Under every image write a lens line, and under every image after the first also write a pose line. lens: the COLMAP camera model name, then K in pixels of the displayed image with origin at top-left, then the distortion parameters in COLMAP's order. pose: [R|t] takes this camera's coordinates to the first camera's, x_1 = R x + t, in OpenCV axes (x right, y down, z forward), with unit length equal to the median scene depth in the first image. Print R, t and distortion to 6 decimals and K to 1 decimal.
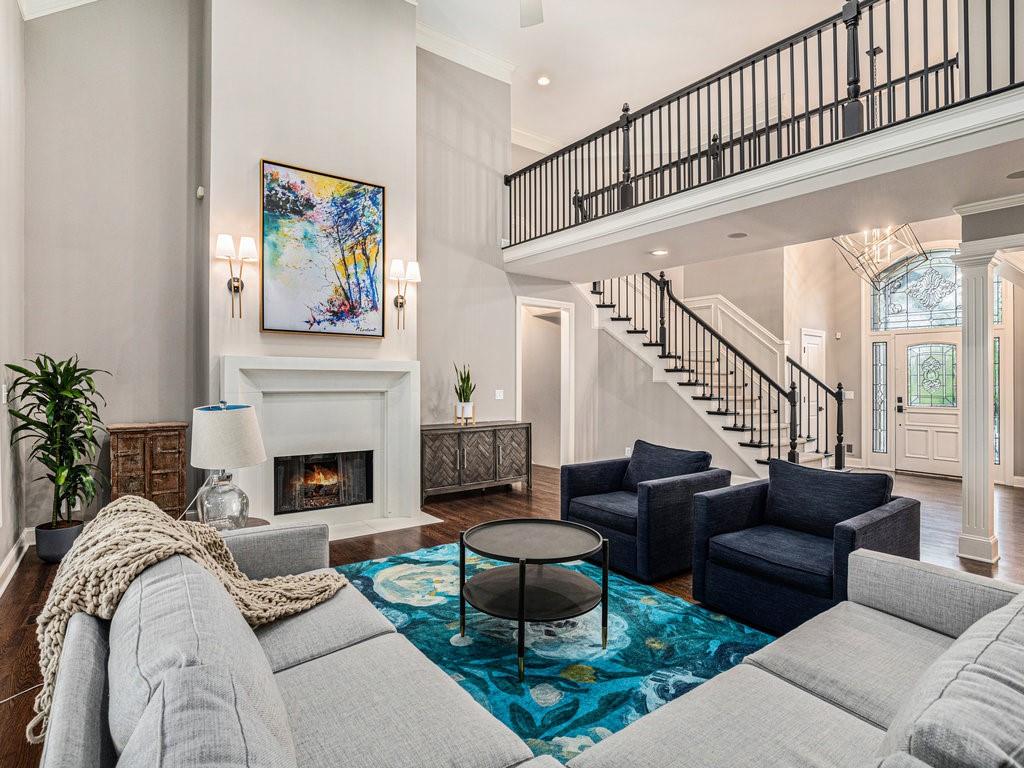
lens RADIAL K [[532.5, 0, 509.3], [0, 532.5, 380.9], [0, 0, 1]] dist [-0.025586, 0.005979]
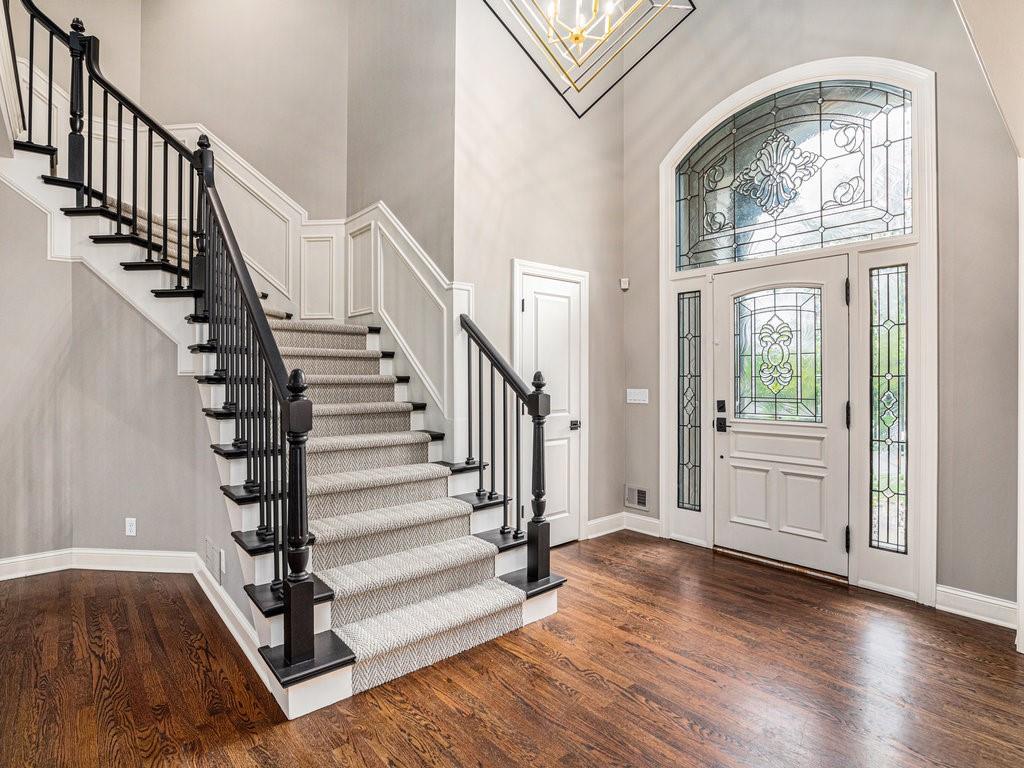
lens RADIAL K [[532.5, 0, 510.8], [0, 532.5, 383.7], [0, 0, 1]] dist [-0.025586, 0.005979]
pose [[0.996595, -0.015702, 0.080942, 0.508119], [0.015018, 0.999846, 0.009054, 0.007656], [-0.081072, -0.007808, 0.996678, 0.524152]]
